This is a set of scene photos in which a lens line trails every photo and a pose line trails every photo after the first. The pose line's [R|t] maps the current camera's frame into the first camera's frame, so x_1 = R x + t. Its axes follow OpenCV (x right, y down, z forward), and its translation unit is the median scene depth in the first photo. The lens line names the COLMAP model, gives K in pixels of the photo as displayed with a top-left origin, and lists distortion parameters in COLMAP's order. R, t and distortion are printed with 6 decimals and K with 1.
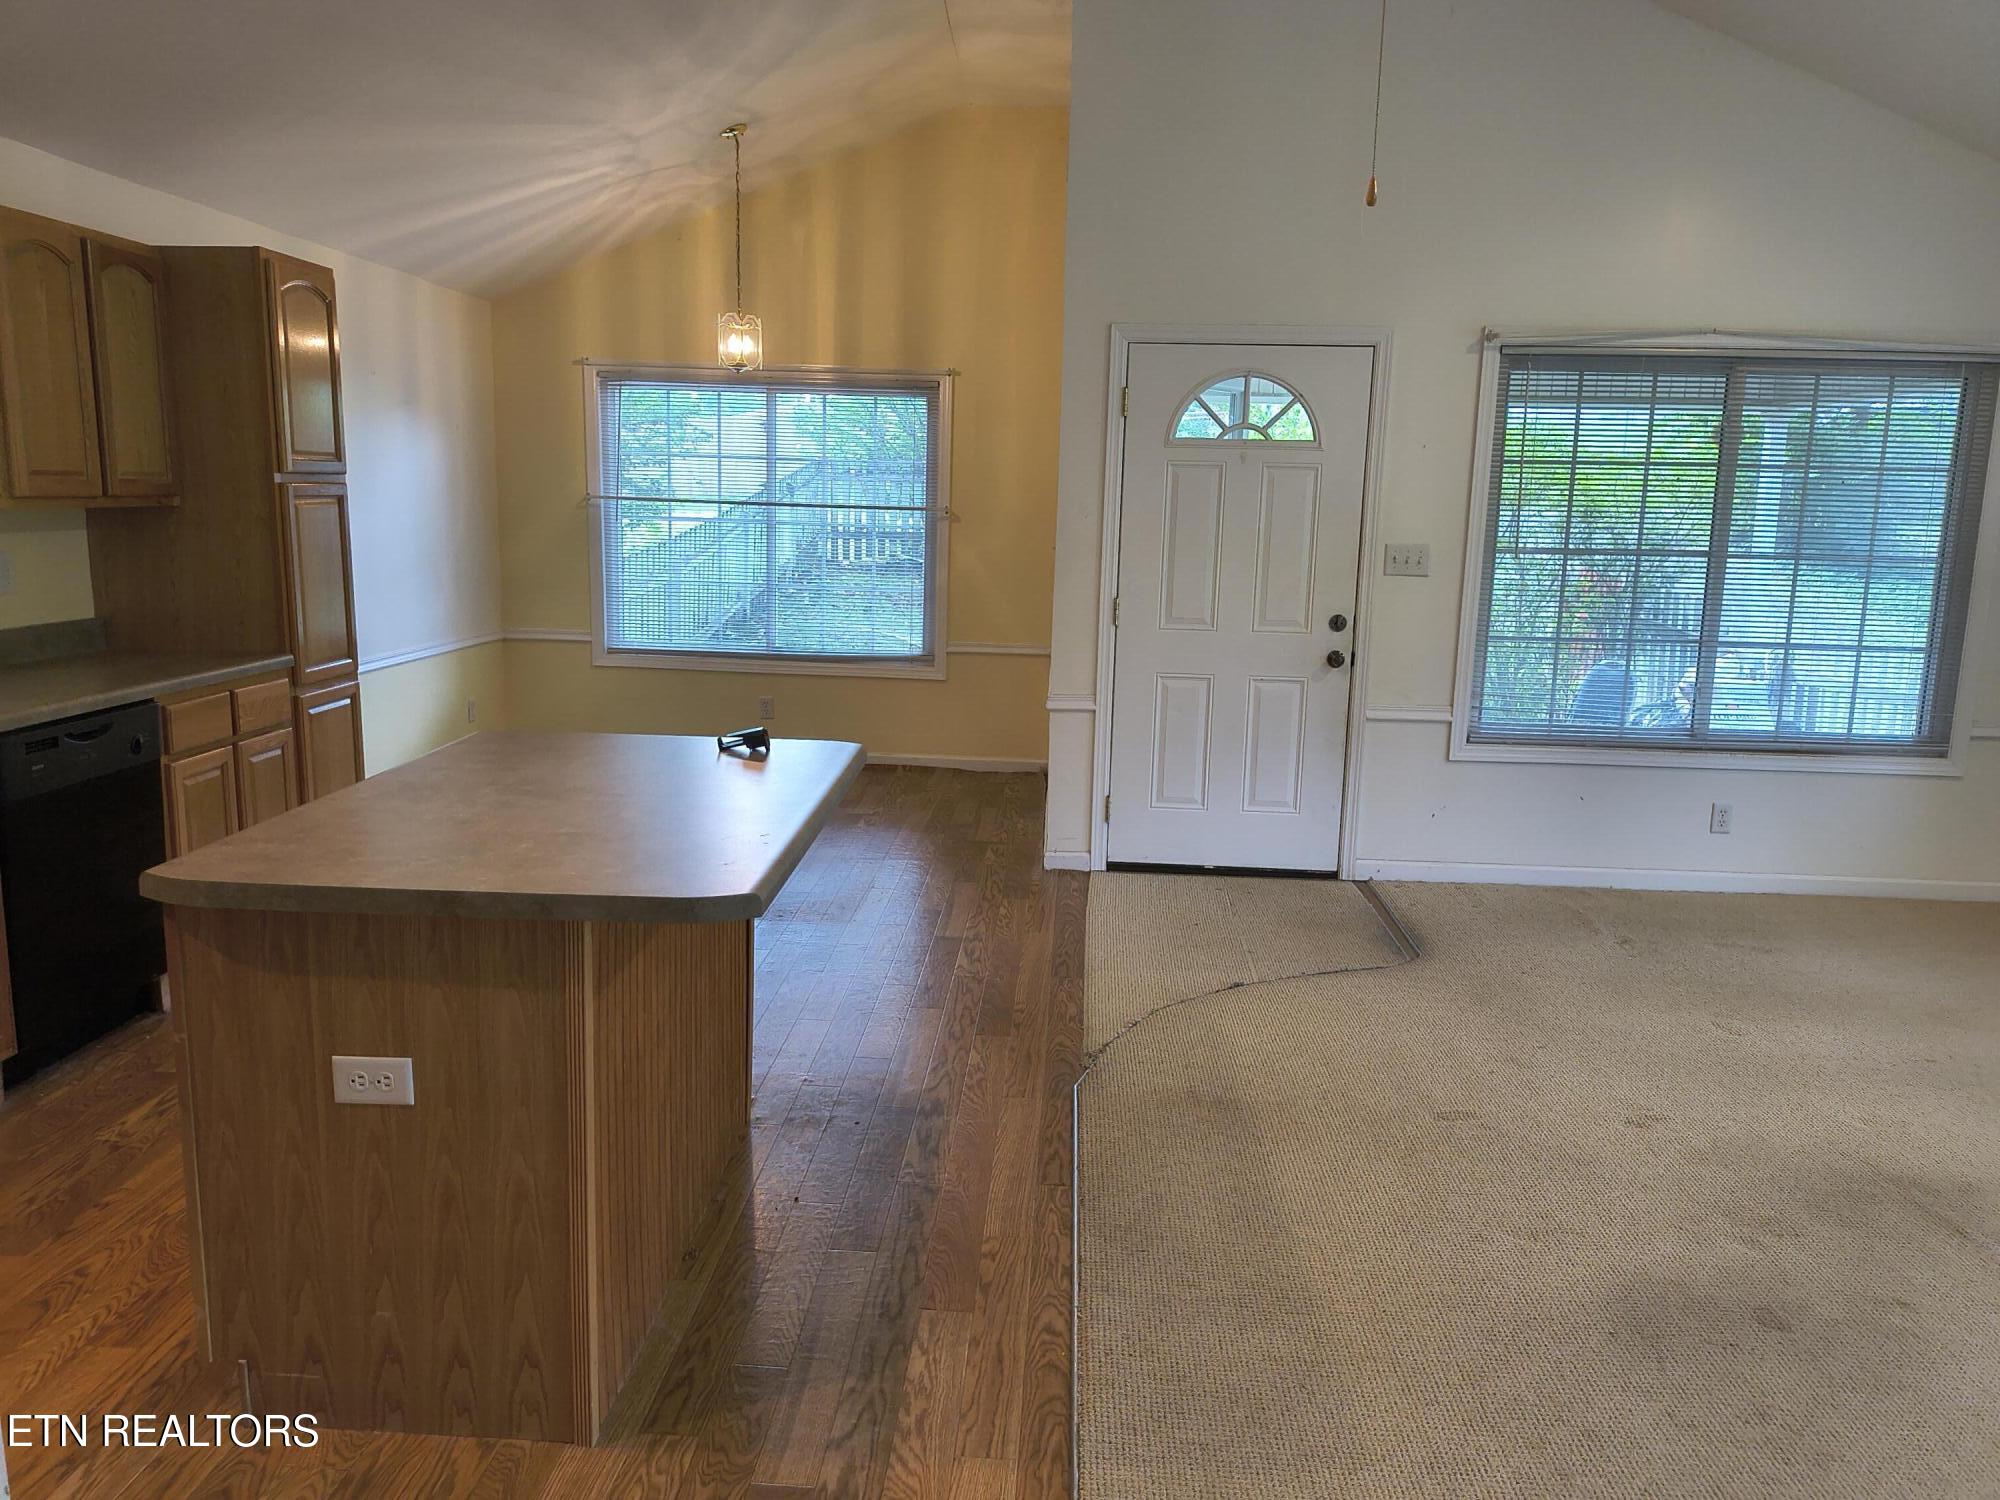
lens RADIAL K [[1465.4, 0, 982.5], [0, 1465.4, 743.5], [0, 0, 1]] dist [0.033774, -0.046326]
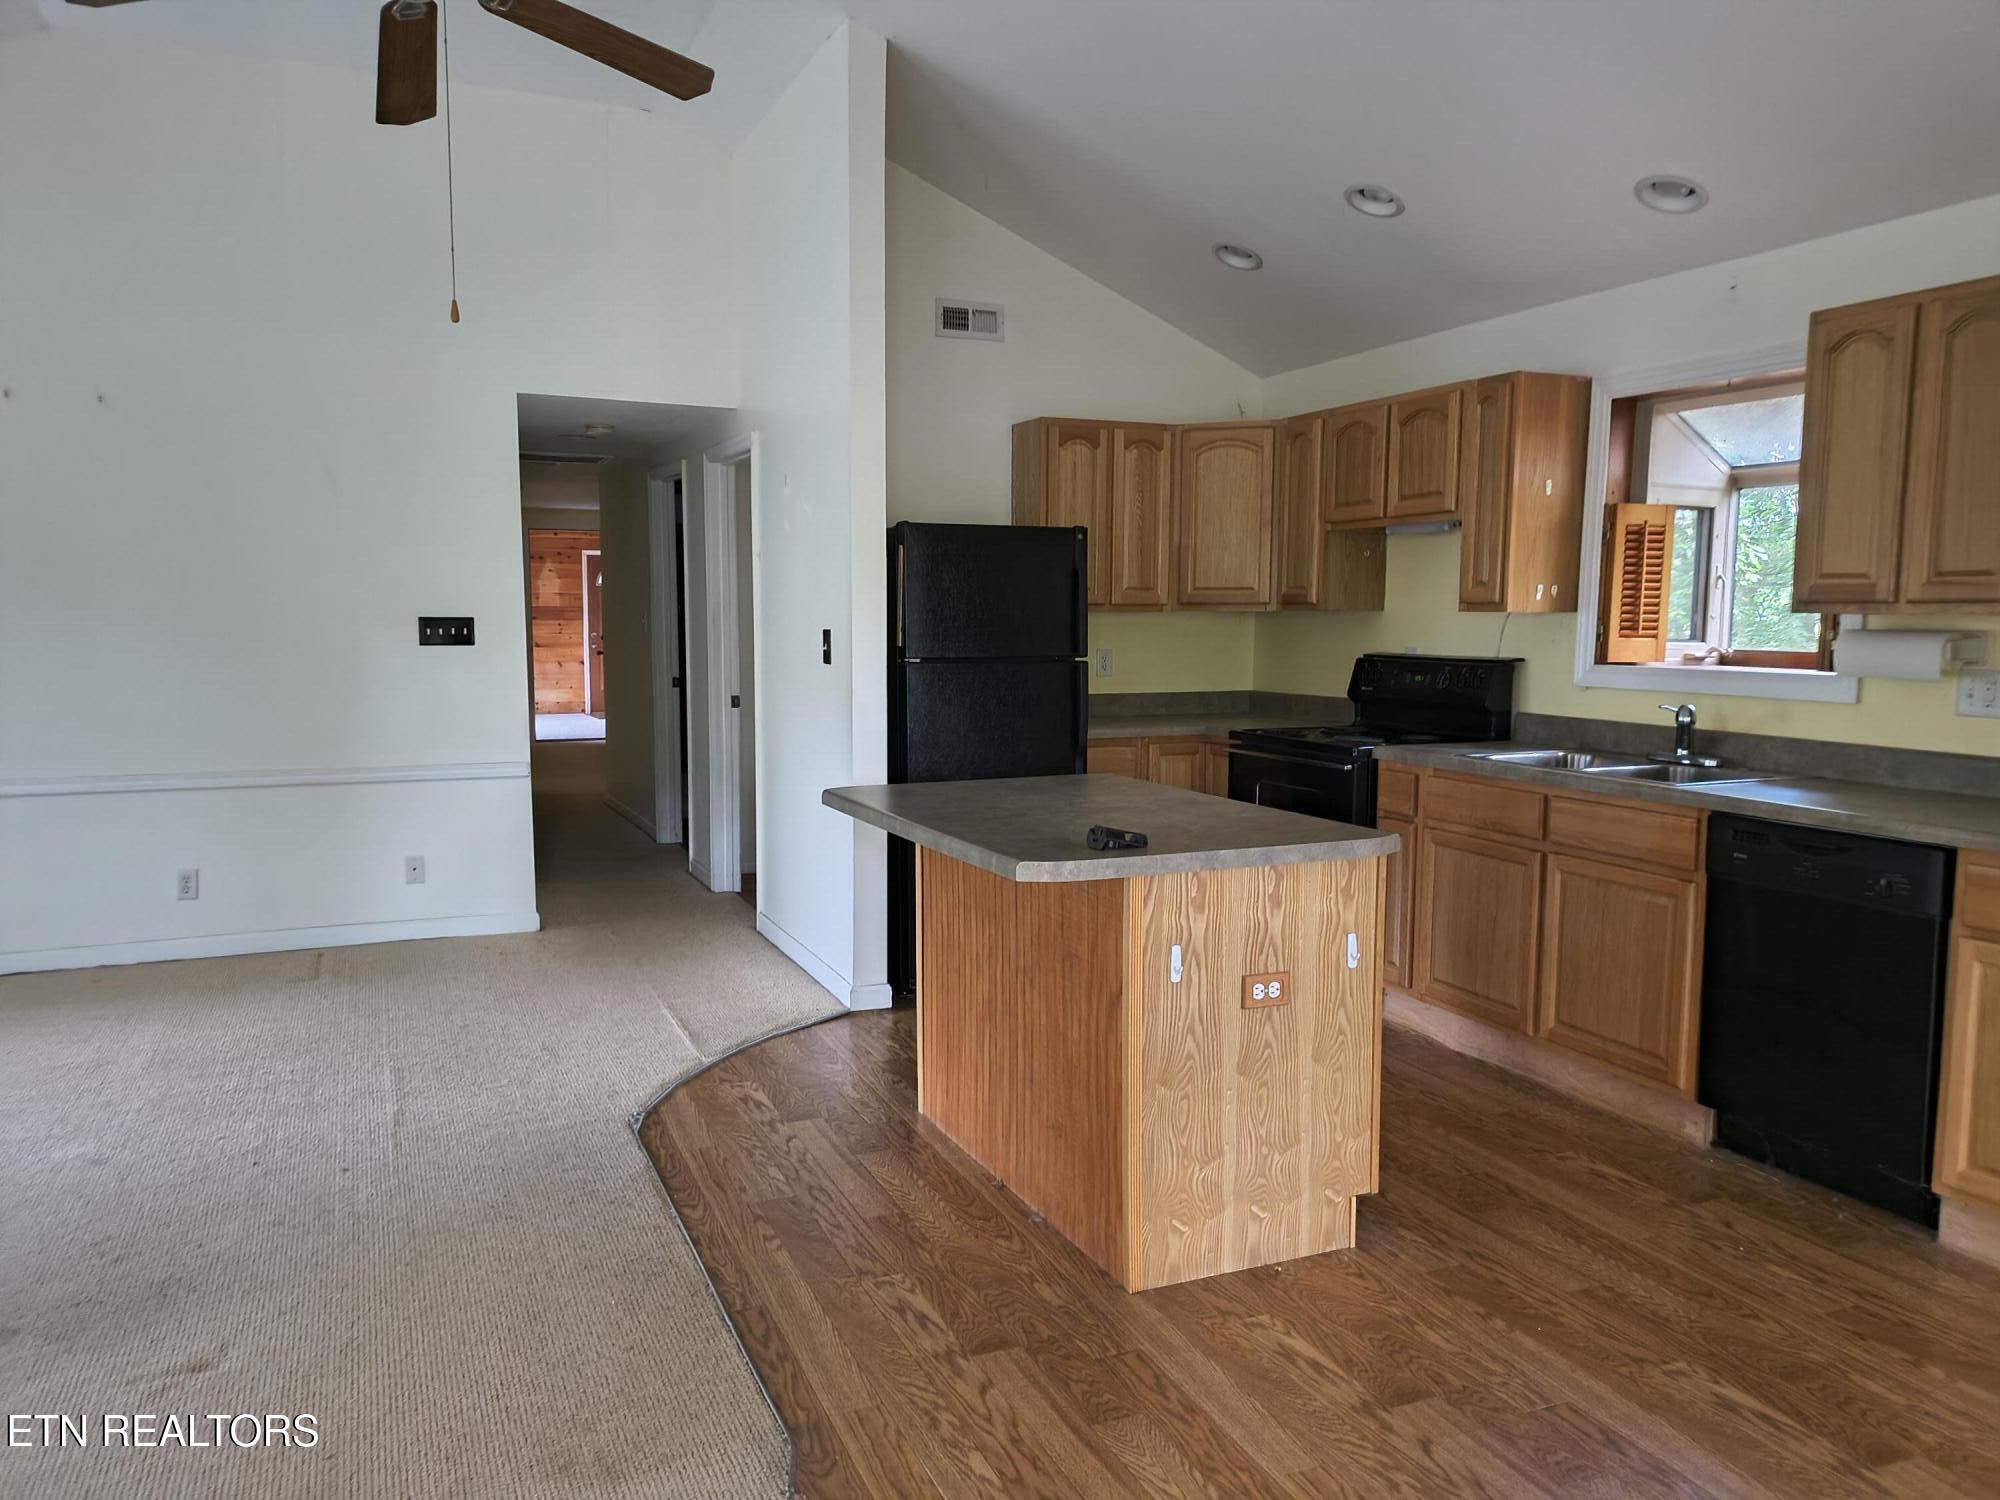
lens RADIAL K [[1465.4, 0, 1017.4], [0, 1465.4, 759.2], [0, 0, 1]] dist [0.033774, -0.046326]
pose [[-0.889285, 0.019249, -0.456949, 0.228926], [-0.102037, 0.965581, 0.239254, -0.196445], [0.445826, 0.259391, -0.856712, 1.300531]]
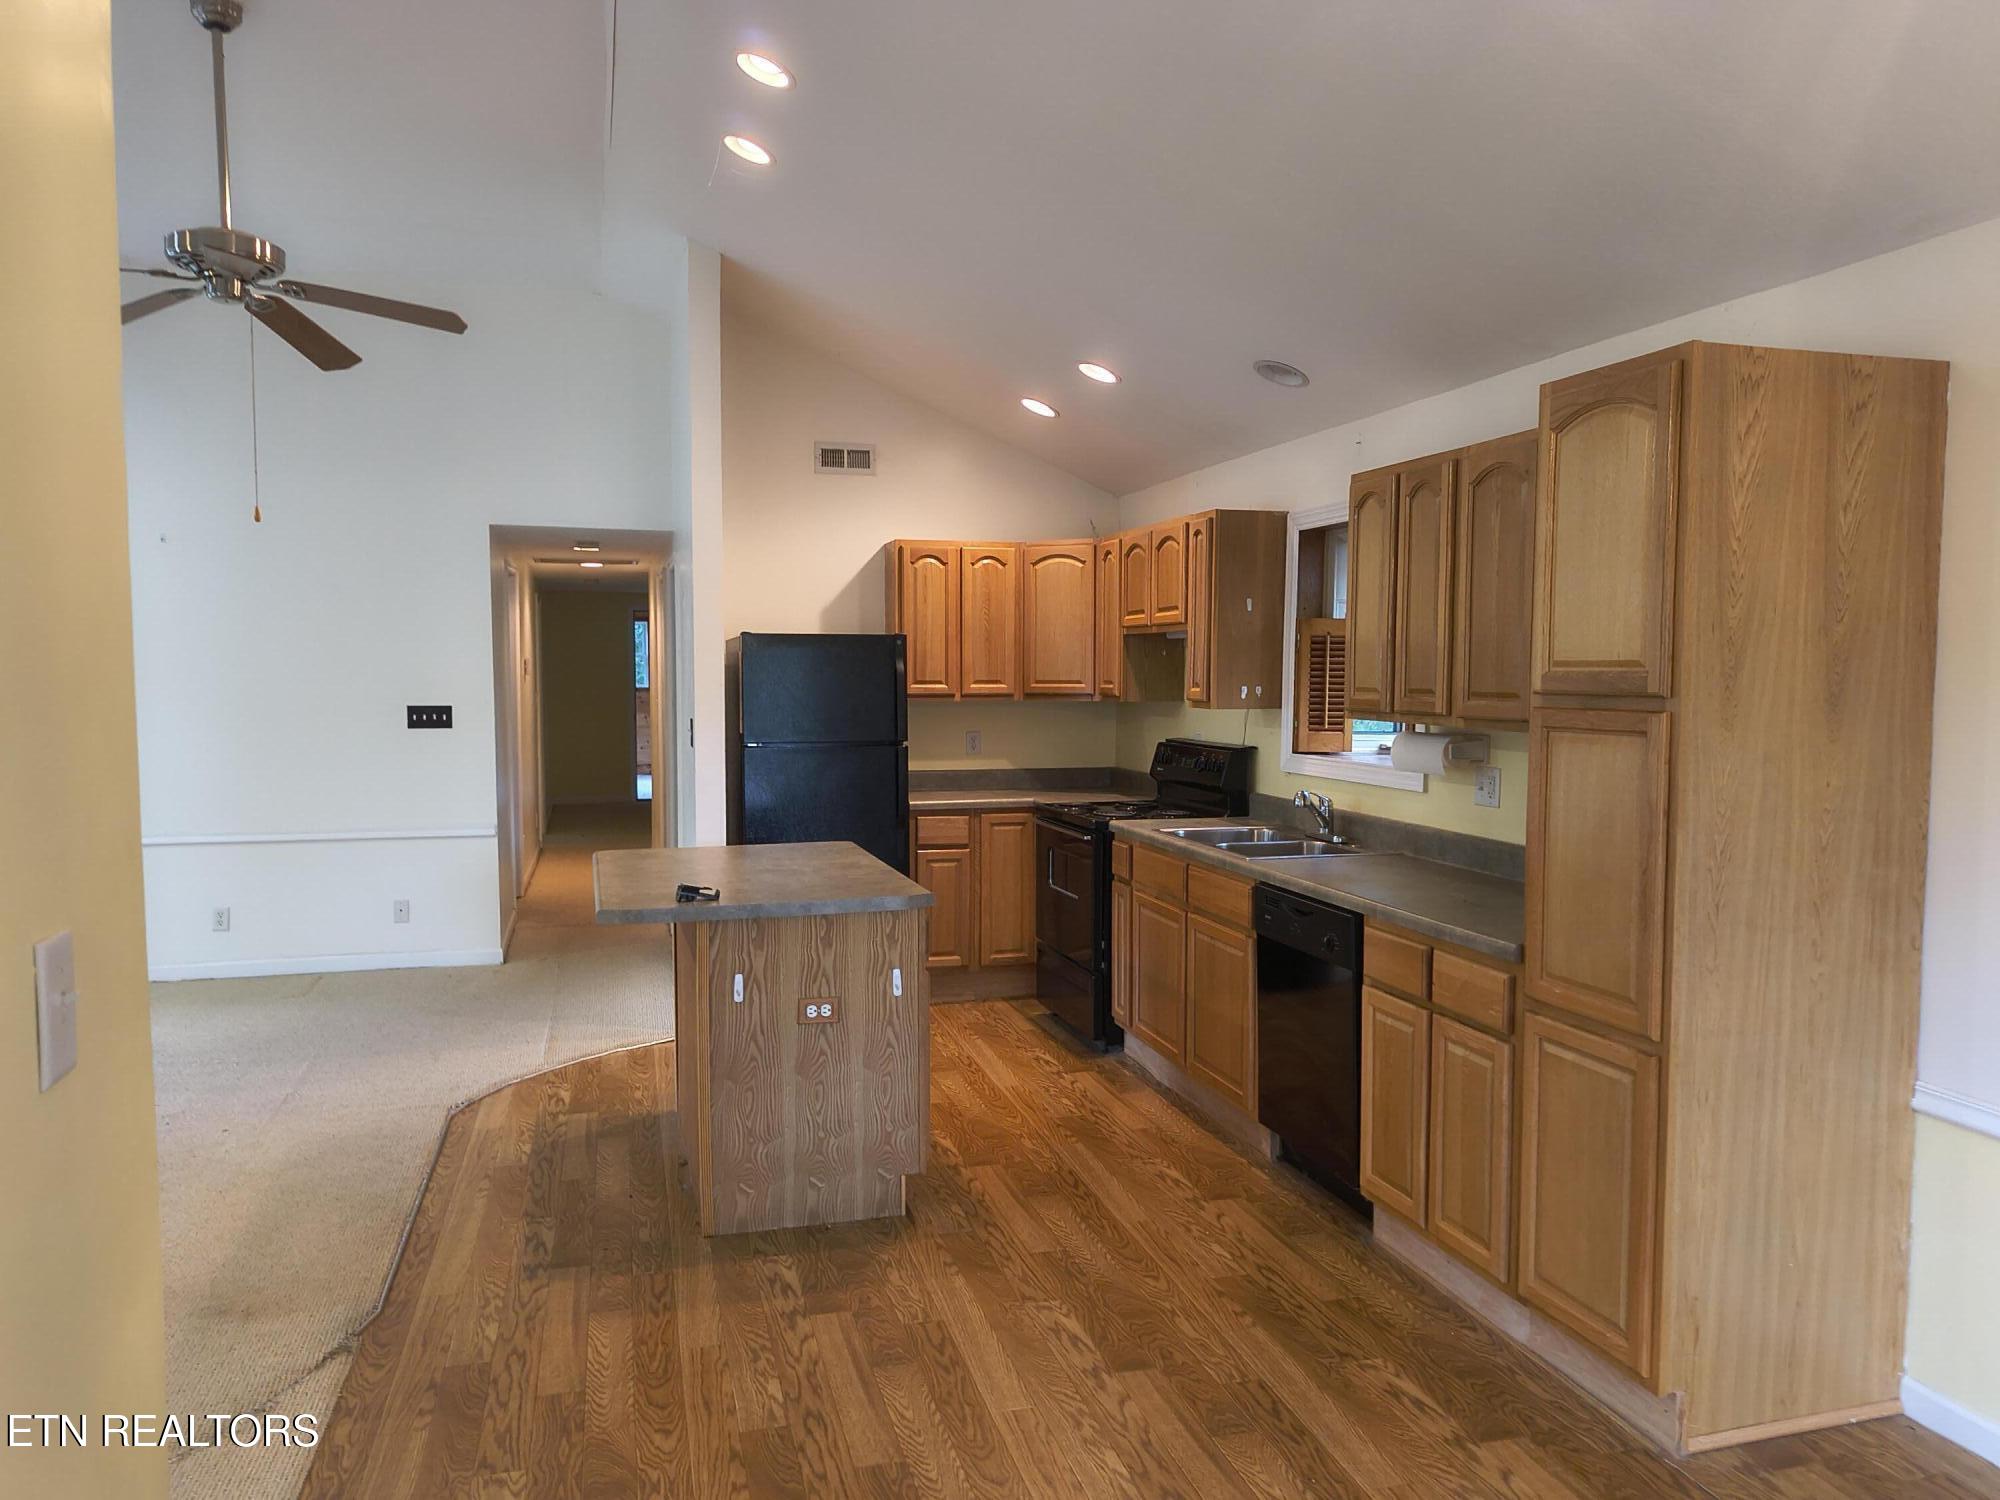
lens RADIAL K [[1465.4, 0, 1016.6], [0, 1465.4, 743.9], [0, 0, 1]] dist [0.033774, -0.046326]
pose [[-0.944933, -0.008168, -0.327161, -0.009398], [-0.078835, 0.975931, 0.203333, -0.295467], [0.317626, 0.217927, -0.922834, 1.636538]]
